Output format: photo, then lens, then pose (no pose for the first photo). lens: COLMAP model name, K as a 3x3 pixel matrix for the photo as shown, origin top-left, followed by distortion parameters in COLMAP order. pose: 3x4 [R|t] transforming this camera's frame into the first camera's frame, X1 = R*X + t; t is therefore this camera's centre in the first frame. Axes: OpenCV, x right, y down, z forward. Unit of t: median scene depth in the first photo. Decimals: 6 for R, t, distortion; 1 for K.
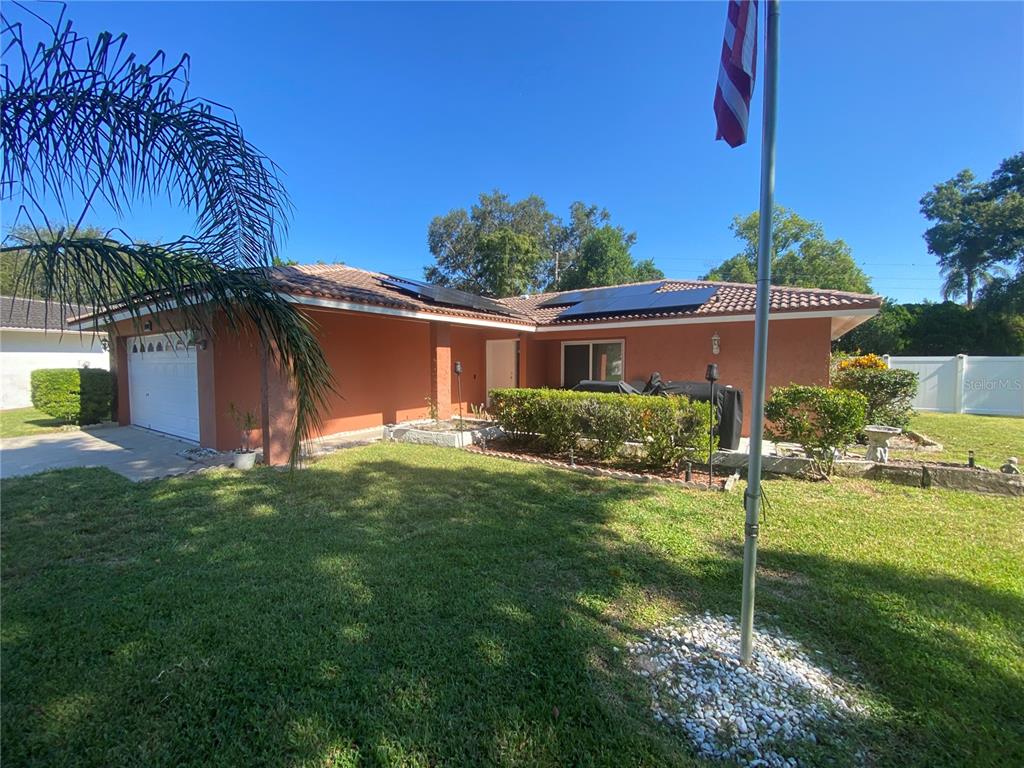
lens RADIAL K [[409.8, 0, 507.7], [0, 409.8, 386.5], [0, 0, 1]] dist [0.045028, -0.035972]
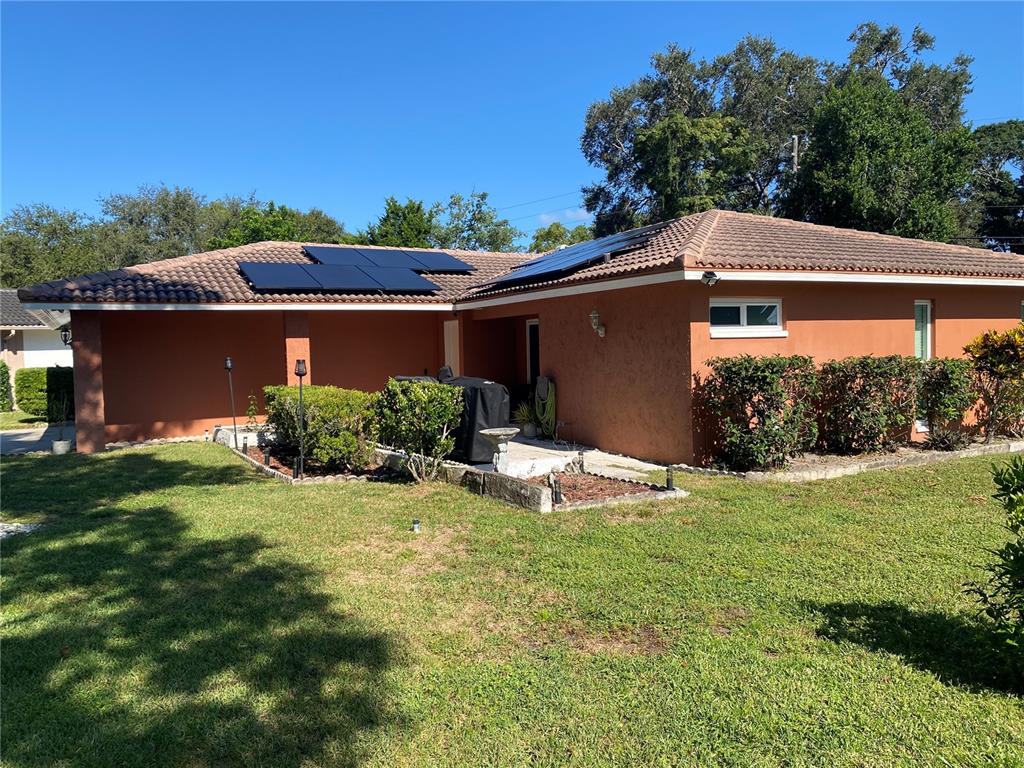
lens RADIAL K [[778.4, 0, 512.0], [0, 778.4, 384.0], [0, 0, 1]] dist [-0.005448, 0.043754]
pose [[0.887227, -0.001085, -0.461333, 0.673703], [-0.001908, 0.999980, -0.006022, 0.005712], [0.461330, 0.006223, 0.887207, -0.153411]]
